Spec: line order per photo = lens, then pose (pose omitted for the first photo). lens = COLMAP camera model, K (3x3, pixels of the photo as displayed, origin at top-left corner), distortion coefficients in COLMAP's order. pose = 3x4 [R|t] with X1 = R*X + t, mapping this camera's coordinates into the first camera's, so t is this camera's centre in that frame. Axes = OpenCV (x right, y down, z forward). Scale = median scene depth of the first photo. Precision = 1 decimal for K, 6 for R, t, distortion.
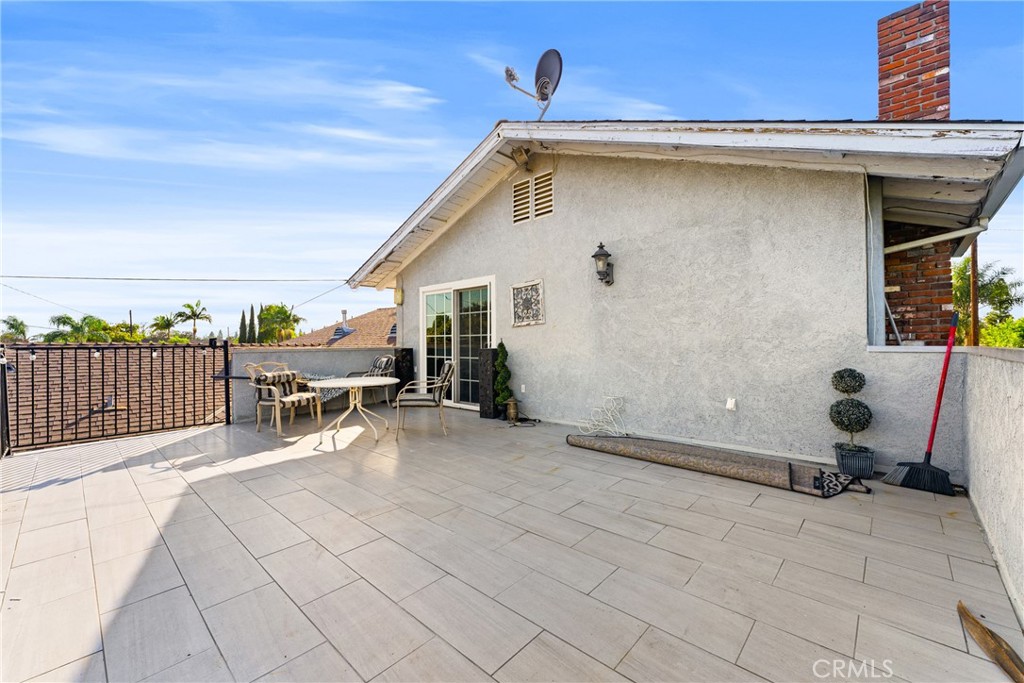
lens RADIAL K [[416.7, 0, 507.3], [0, 416.7, 340.6], [0, 0, 1]] dist [-0.002550, 0.000373]
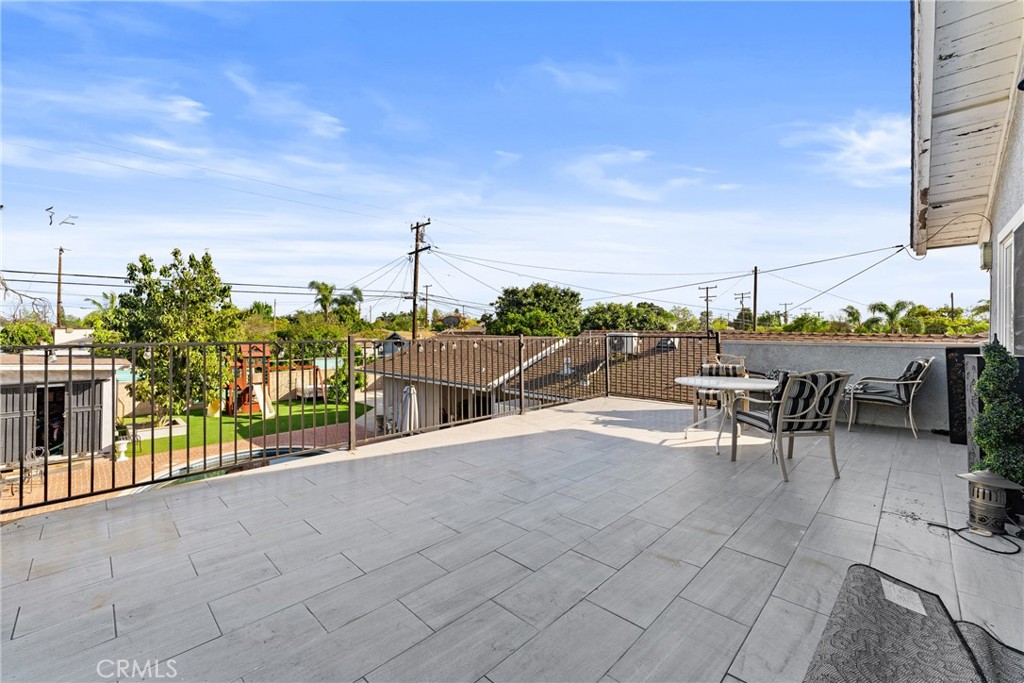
lens RADIAL K [[416.7, 0, 507.8], [0, 416.7, 334.6], [0, 0, 1]] dist [-0.002550, 0.000373]
pose [[-0.037738, 0.016717, -0.999148, 0.829322], [0.006333, 0.999844, 0.016490, -0.028177], [0.999268, -0.005706, -0.037838, 0.921809]]
